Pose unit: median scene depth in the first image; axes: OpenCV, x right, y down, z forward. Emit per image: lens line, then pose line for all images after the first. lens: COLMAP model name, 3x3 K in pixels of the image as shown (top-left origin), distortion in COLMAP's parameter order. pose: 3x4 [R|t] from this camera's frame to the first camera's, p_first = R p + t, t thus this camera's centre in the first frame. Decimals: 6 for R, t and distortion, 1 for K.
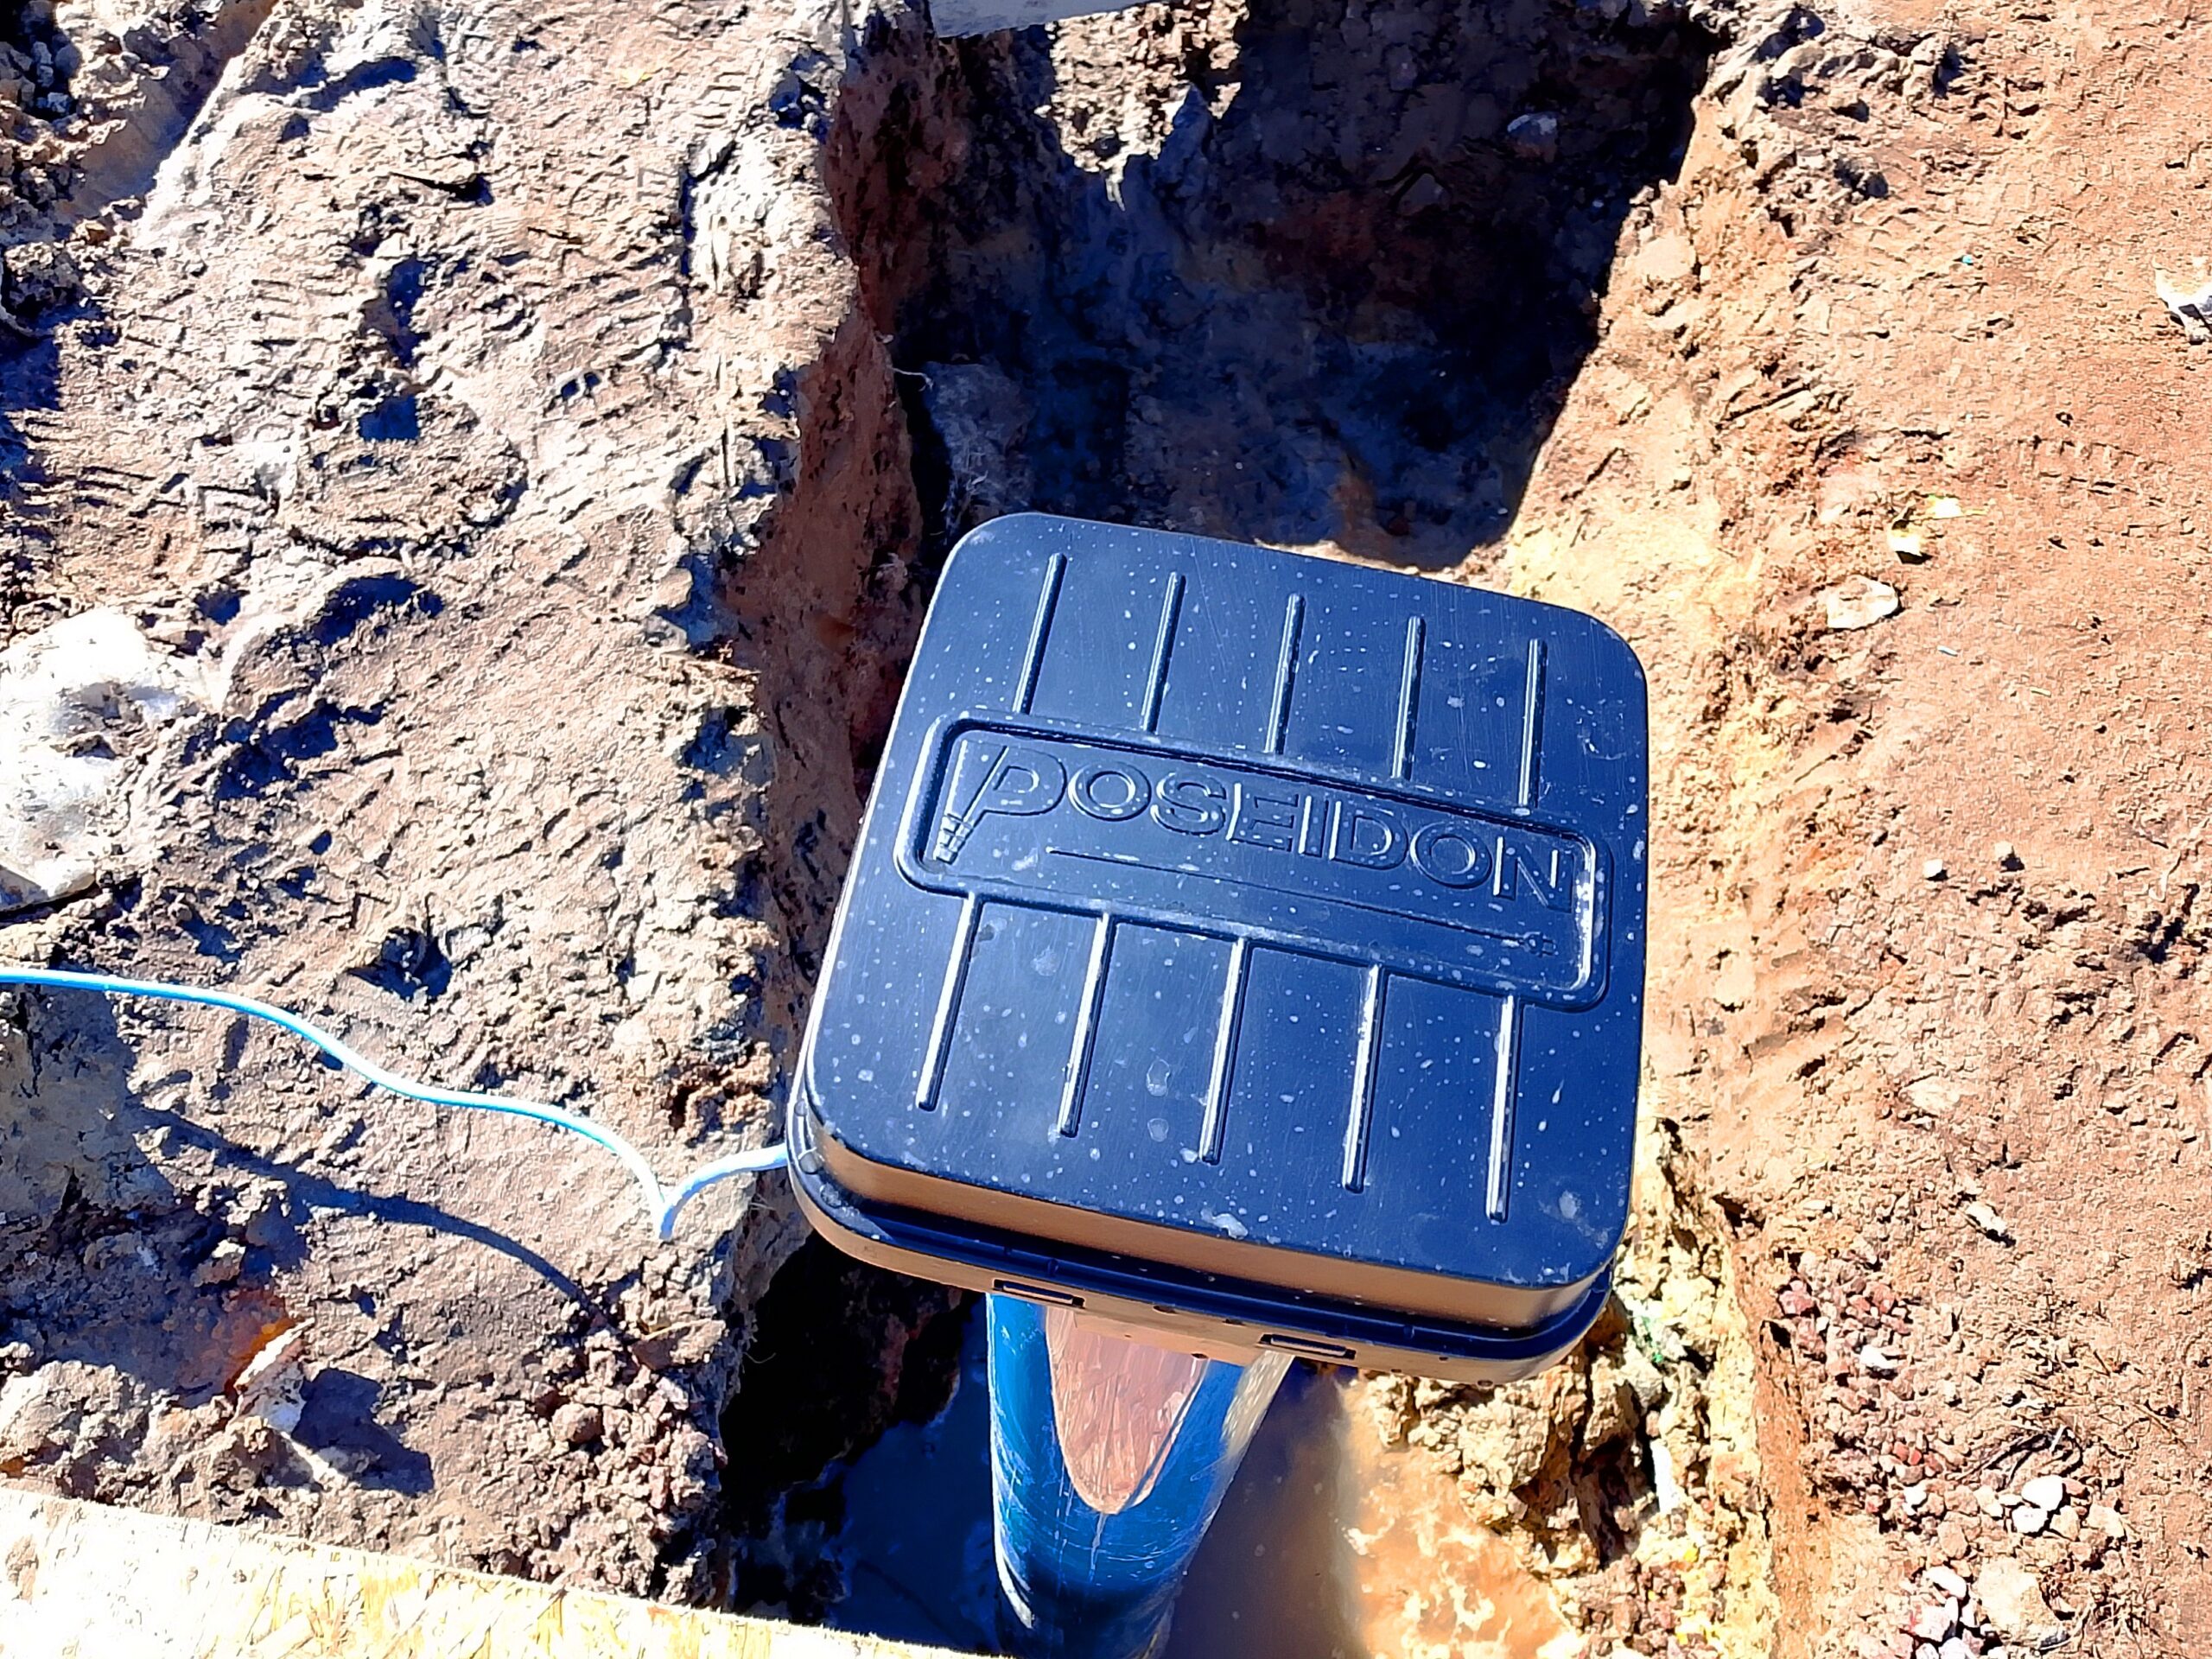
lens RADIAL K [[1820.1, 0, 1140.6], [0, 1820.1, 825.4], [0, 0, 1]] dist [0.132828, -0.229047]
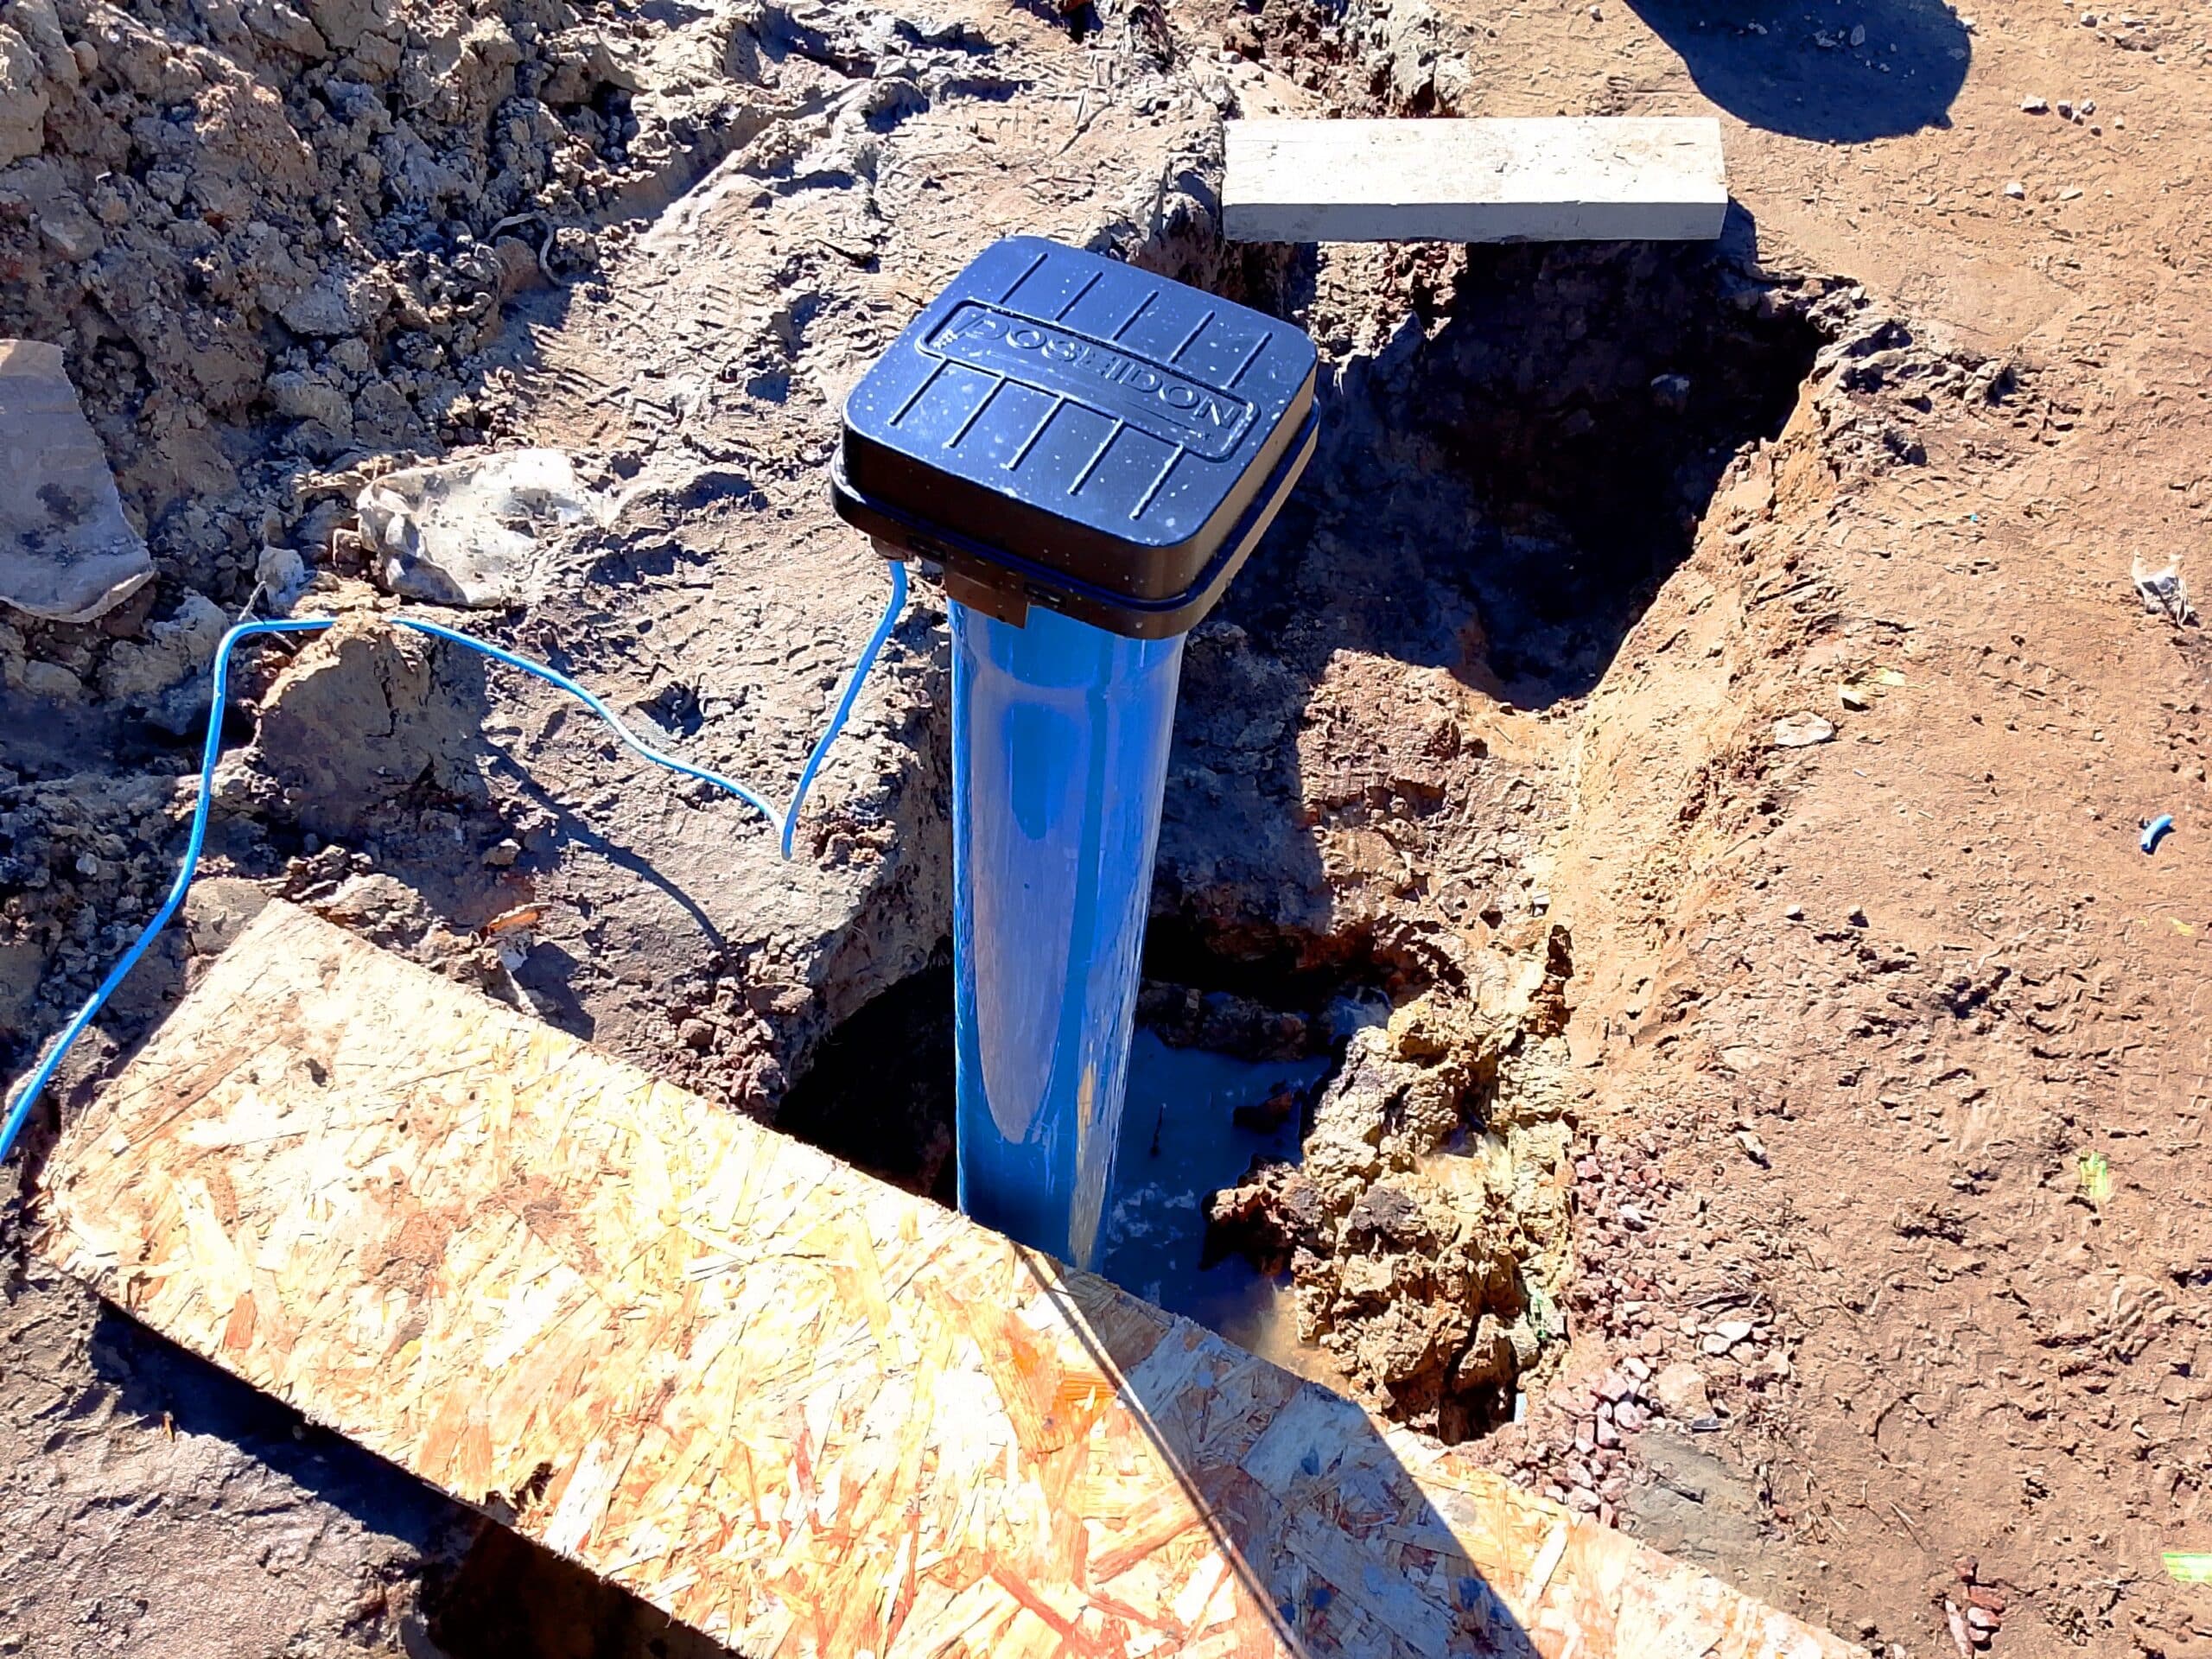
lens RADIAL K [[1791.6, 0, 1128.7], [0, 1791.6, 842.2], [0, 0, 1]] dist [0.123692, -0.206398]
pose [[0.960682, 0.217808, -0.172192, 0.186895], [-0.243225, 0.959286, -0.143566, 0.259600], [0.133912, 0.179803, 0.974545, -0.276894]]
